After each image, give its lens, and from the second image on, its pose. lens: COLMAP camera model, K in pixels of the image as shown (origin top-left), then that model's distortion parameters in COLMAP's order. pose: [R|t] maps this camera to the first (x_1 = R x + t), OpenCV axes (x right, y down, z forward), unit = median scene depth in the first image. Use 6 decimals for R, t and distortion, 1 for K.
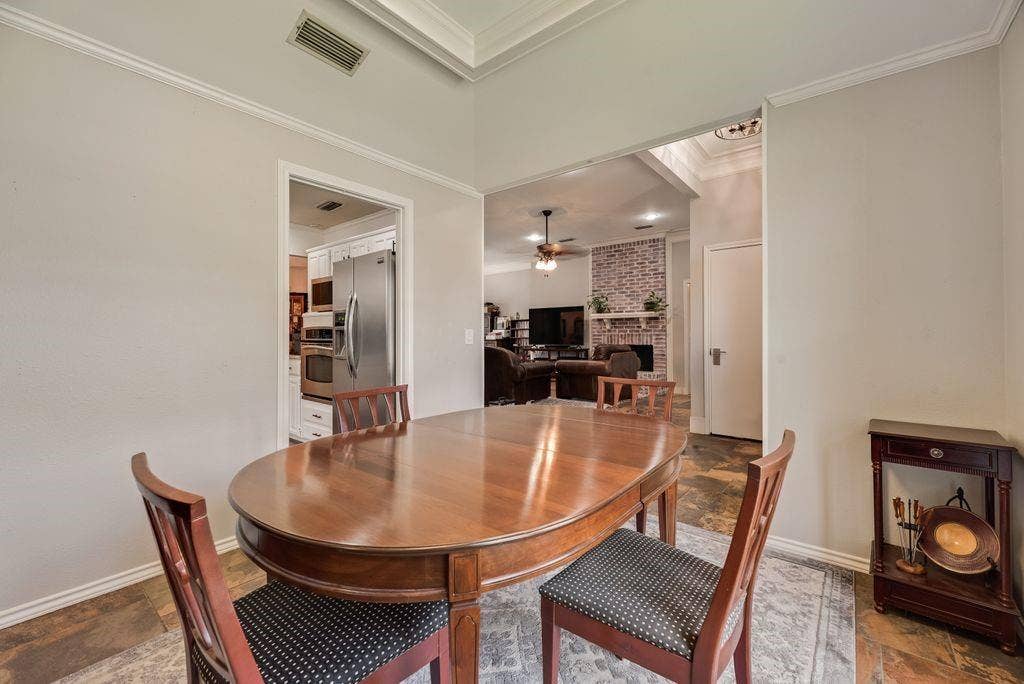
lens RADIAL K [[415.6, 0, 515.9], [0, 415.6, 344.7], [0, 0, 1]] dist [0.000625, -0.000119]
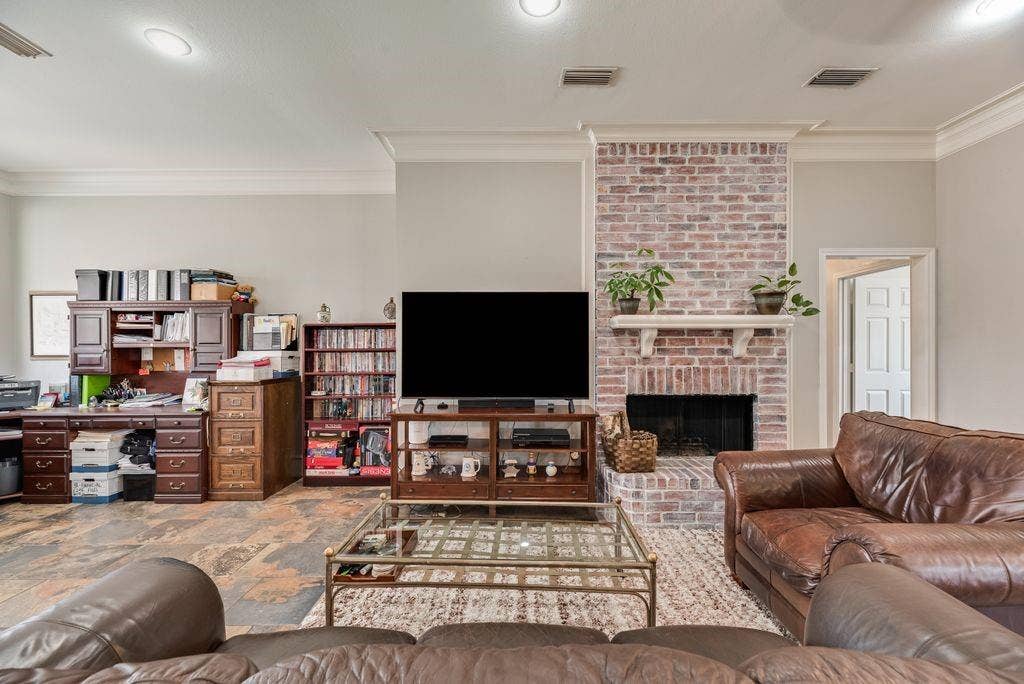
lens RADIAL K [[415.6, 0, 515.9], [0, 415.6, 344.7], [0, 0, 1]] dist [0.000625, -0.000119]
pose [[0.783876, 0.005736, 0.620891, -0.114200], [0.010225, 0.999702, -0.022146, -0.039782], [-0.620833, 0.023708, 0.783584, 0.755768]]
